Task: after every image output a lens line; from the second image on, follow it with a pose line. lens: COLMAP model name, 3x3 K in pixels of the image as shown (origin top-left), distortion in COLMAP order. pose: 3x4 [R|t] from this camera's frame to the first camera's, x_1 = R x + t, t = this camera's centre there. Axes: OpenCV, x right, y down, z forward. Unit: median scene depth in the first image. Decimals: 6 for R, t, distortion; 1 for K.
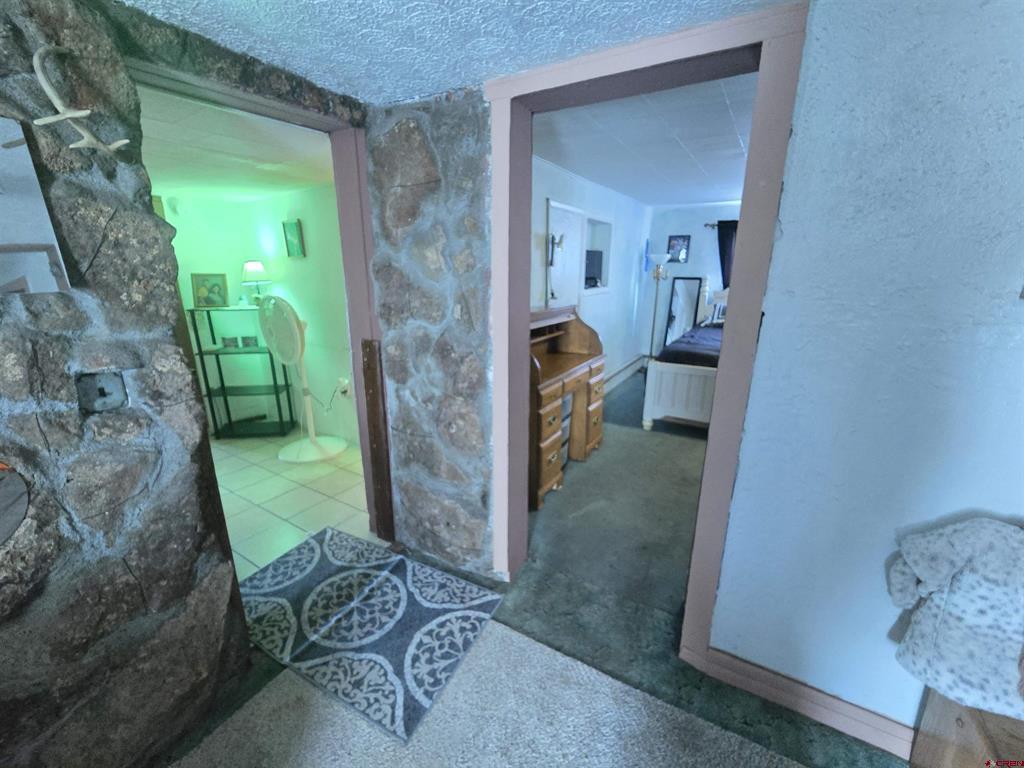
lens RADIAL K [[423.6, 0, 511.2], [0, 423.6, 390.1], [0, 0, 1]] dist [-0.001920, -0.000308]
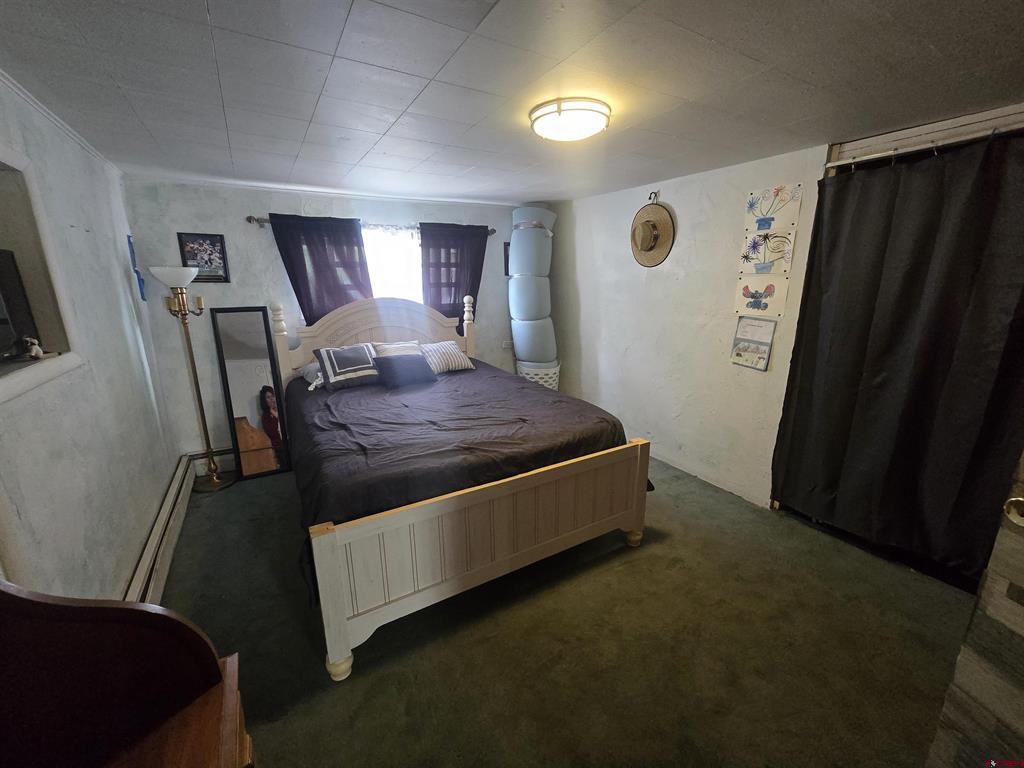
lens RADIAL K [[423.6, 0, 511.2], [0, 423.6, 390.1], [0, 0, 1]] dist [-0.001920, -0.000308]
pose [[0.466535, -0.224236, 0.855607, 0.163175], [0.258530, 0.959658, 0.110537, -0.286970], [-0.845877, 0.169630, 0.505686, 0.938078]]
